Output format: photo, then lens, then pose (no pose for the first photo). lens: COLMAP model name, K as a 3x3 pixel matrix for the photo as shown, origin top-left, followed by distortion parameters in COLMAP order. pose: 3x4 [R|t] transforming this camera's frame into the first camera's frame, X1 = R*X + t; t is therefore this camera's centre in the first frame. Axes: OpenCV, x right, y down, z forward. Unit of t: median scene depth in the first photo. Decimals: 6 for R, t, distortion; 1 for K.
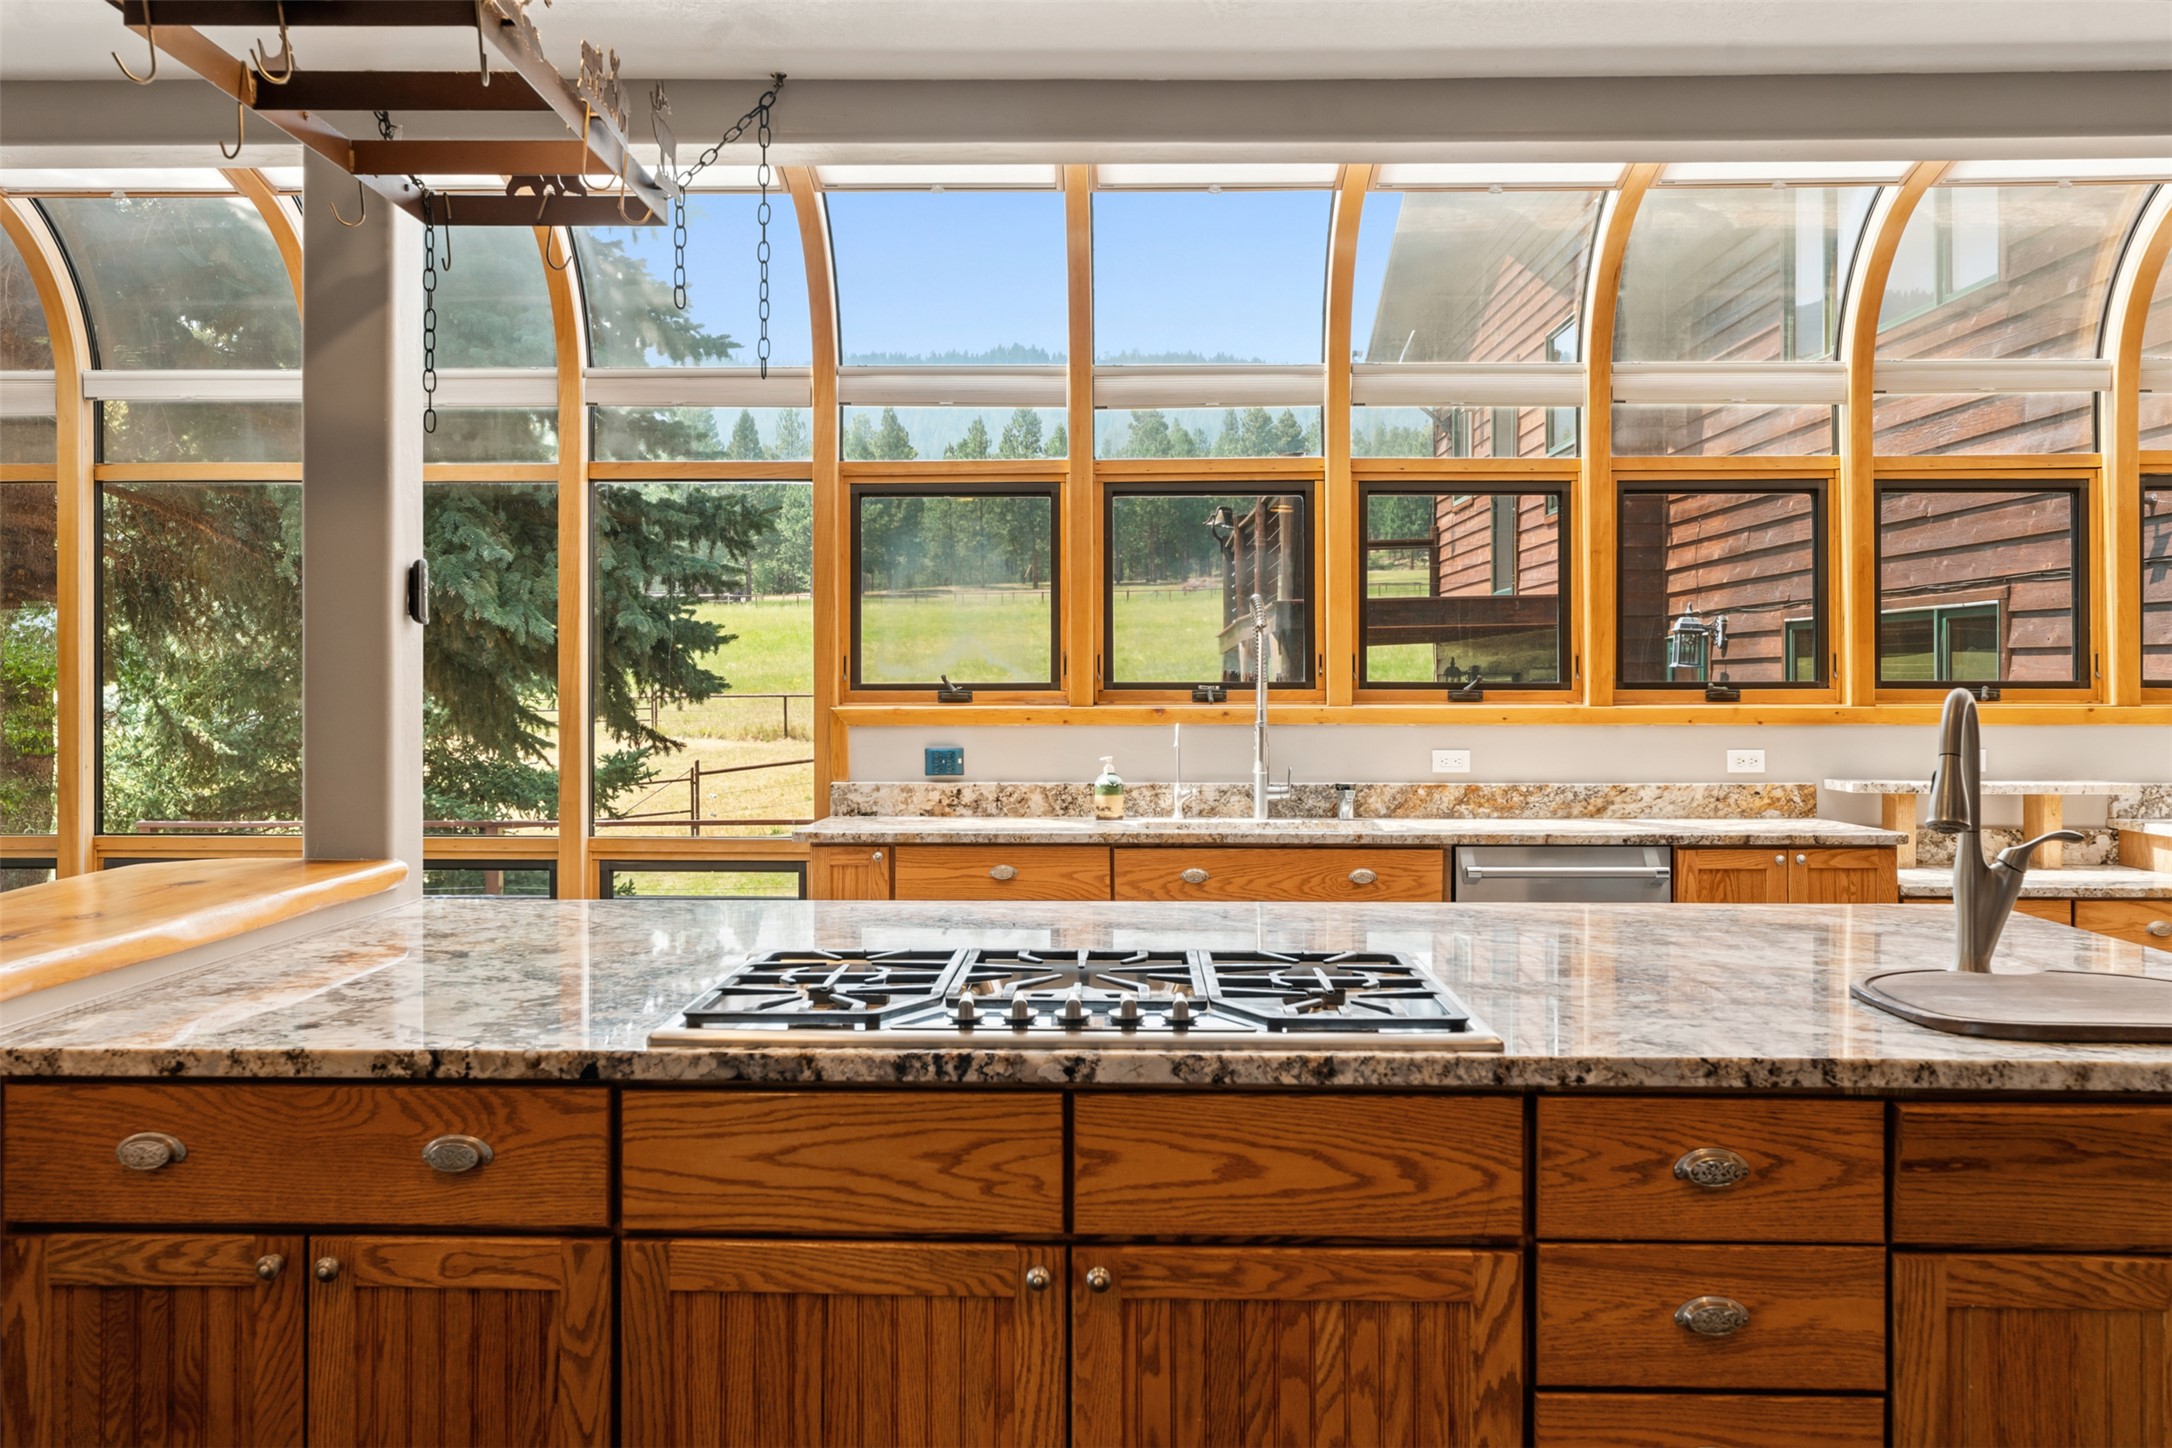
lens RADIAL K [[1761.5, 0, 1098.2], [0, 1761.5, 697.6], [0, 0, 1]] dist [-0.019726, 0.061916]
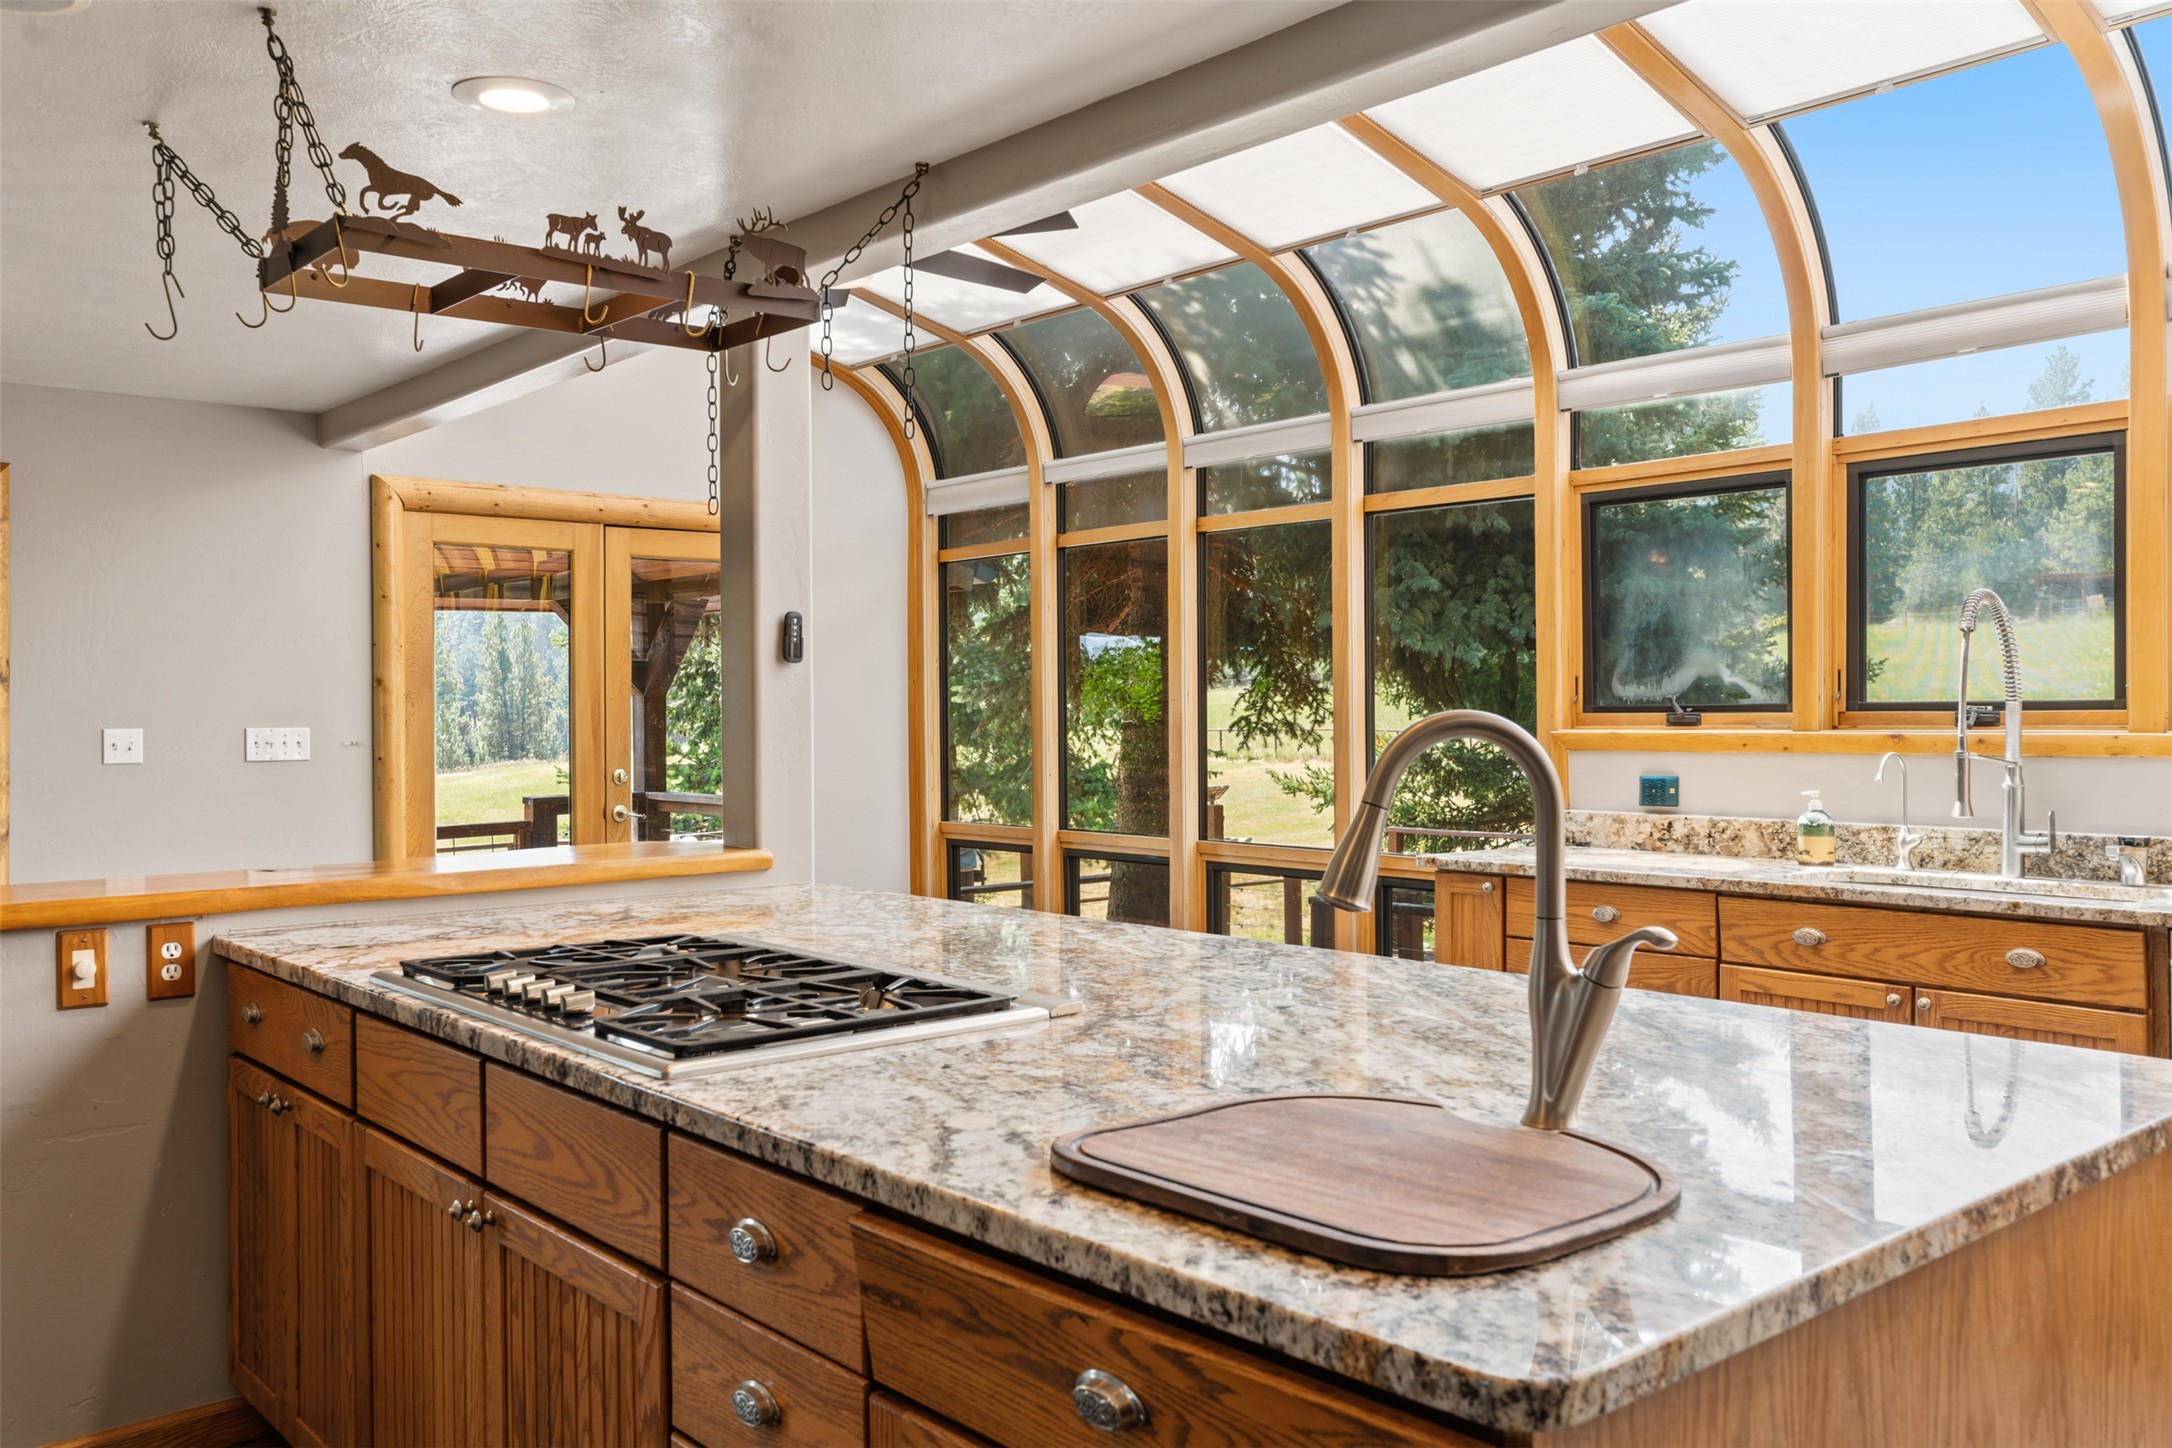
lens RADIAL K [[1761.5, 0, 1096.0], [0, 1761.5, 724.8], [0, 0, 1]] dist [-0.019726, 0.061916]
pose [[0.669088, 0.001692, -0.743181, 0.393147], [0.000660, 0.999996, 0.002870, -0.000486], [0.743183, -0.002411, 0.669084, 0.181163]]
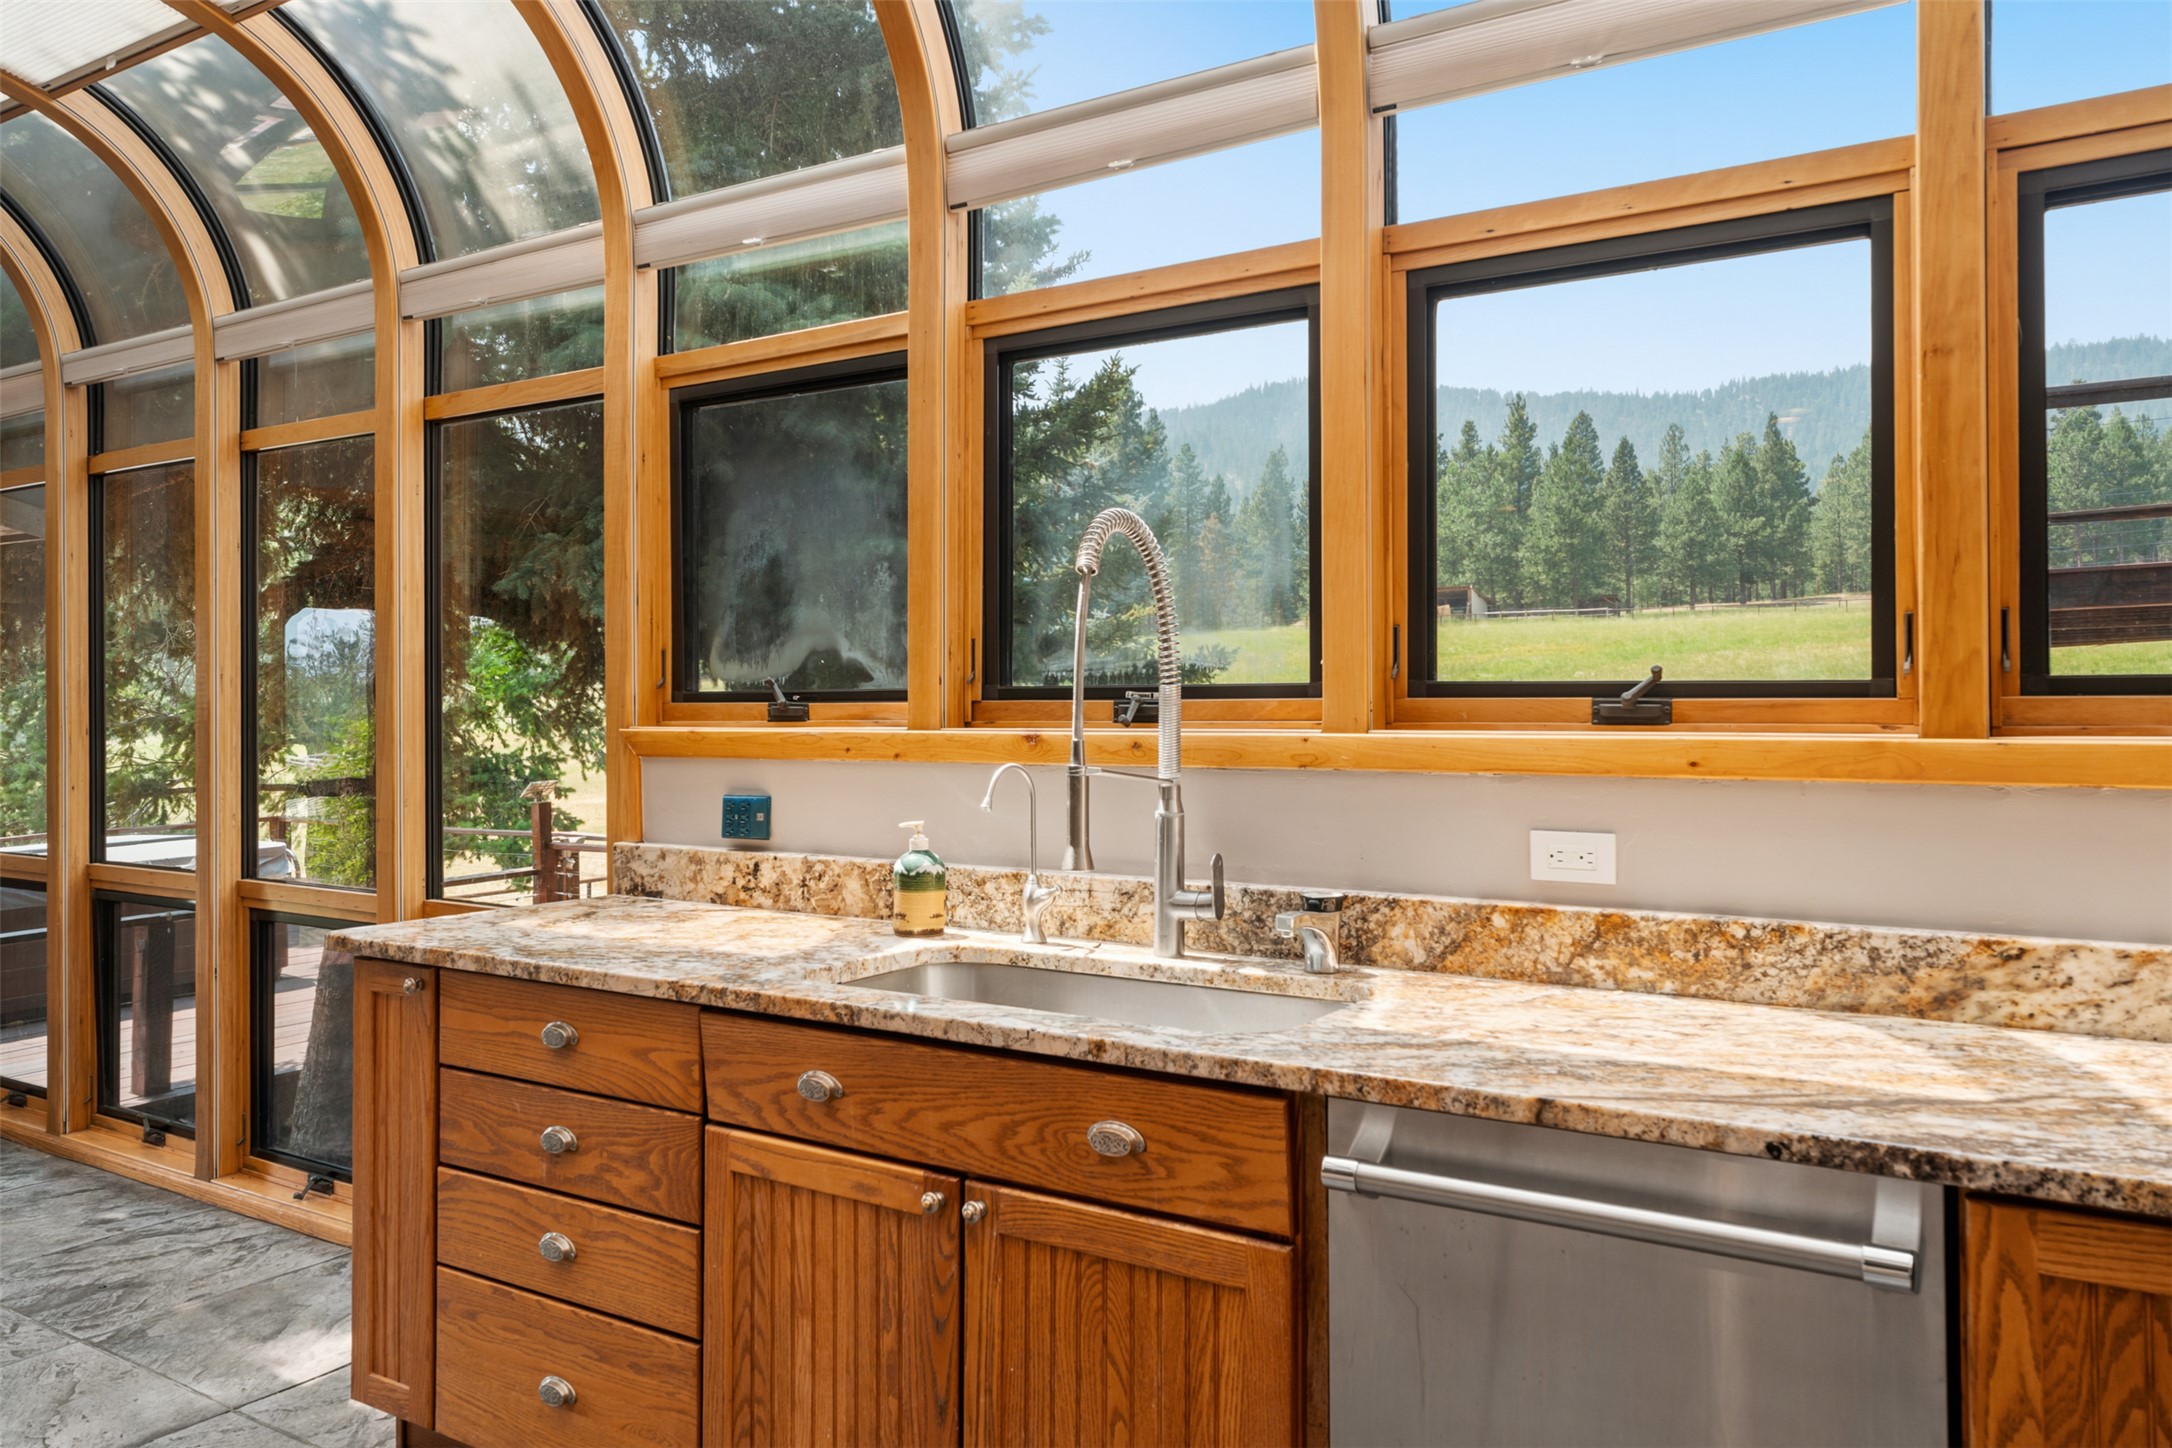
lens RADIAL K [[1548.6, 0, 1101.0], [0, 1548.6, 696.9], [0, 0, 1]] dist [-0.014685, 0.028447]
pose [[0.855961, -0.004226, -0.517023, 0.302277], [0.001812, 0.999985, -0.005174, -0.002778], [0.517037, 0.003492, 0.855956, 0.602295]]
